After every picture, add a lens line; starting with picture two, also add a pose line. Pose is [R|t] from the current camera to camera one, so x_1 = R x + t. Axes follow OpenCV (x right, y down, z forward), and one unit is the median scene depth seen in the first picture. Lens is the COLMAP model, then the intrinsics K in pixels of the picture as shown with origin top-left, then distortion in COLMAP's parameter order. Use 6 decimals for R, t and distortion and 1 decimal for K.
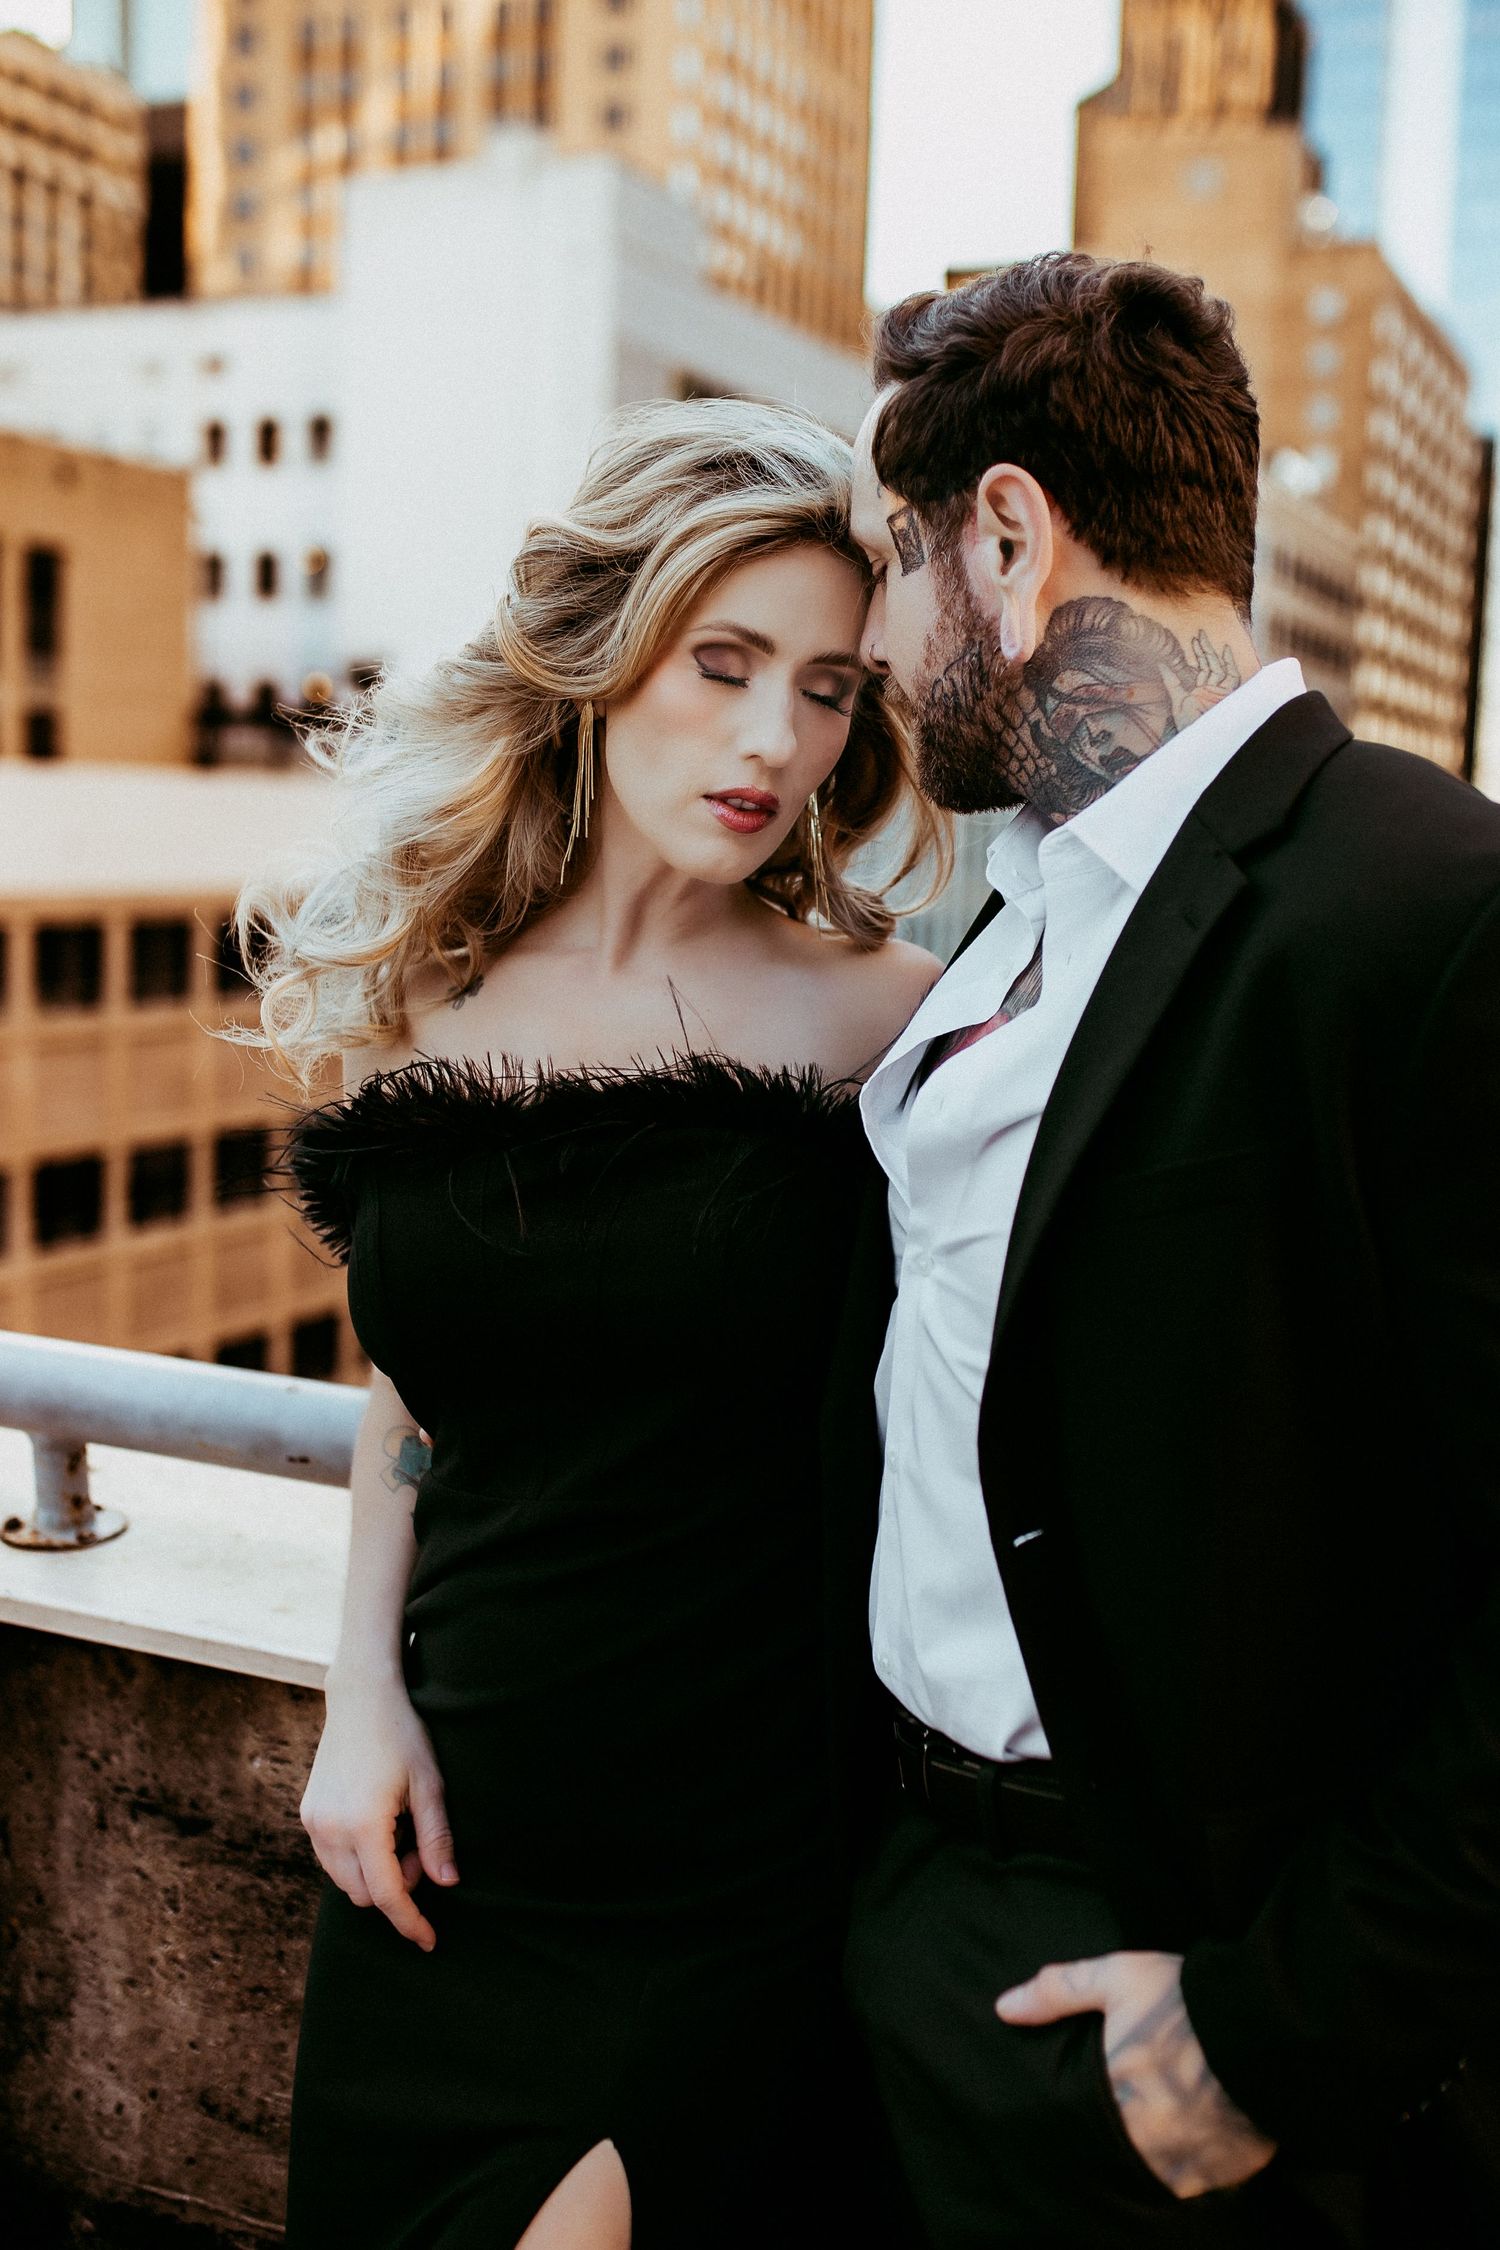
lens RADIAL K [[2418.5, 0, 806.2], [0, 2418.5, 1120.2], [0, 0, 1]] dist [-0.031803, 0.000000]
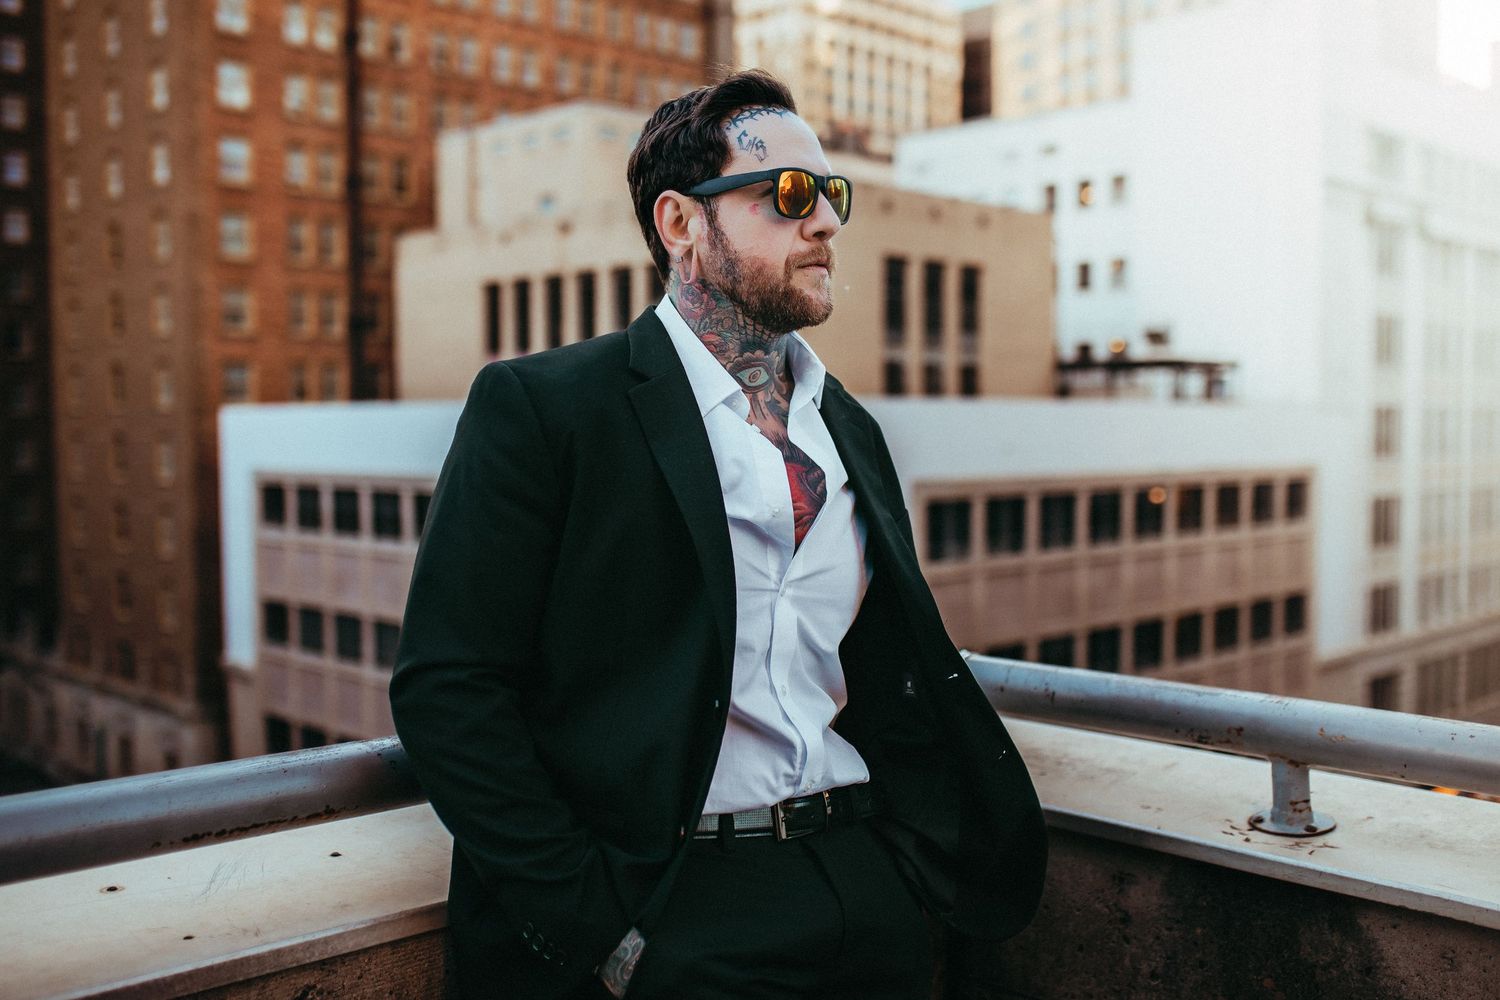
lens RADIAL K [[1514.3, 0, 742.2], [0, 1514.3, 490.8], [0, 0, 1]] dist [-0.028900, 0.000000]
pose [[0.930790, -0.028481, -0.364444, -2.348552], [-0.004767, 0.995930, -0.090008, 0.113508], [0.365524, 0.085516, 0.926865, 0.383273]]
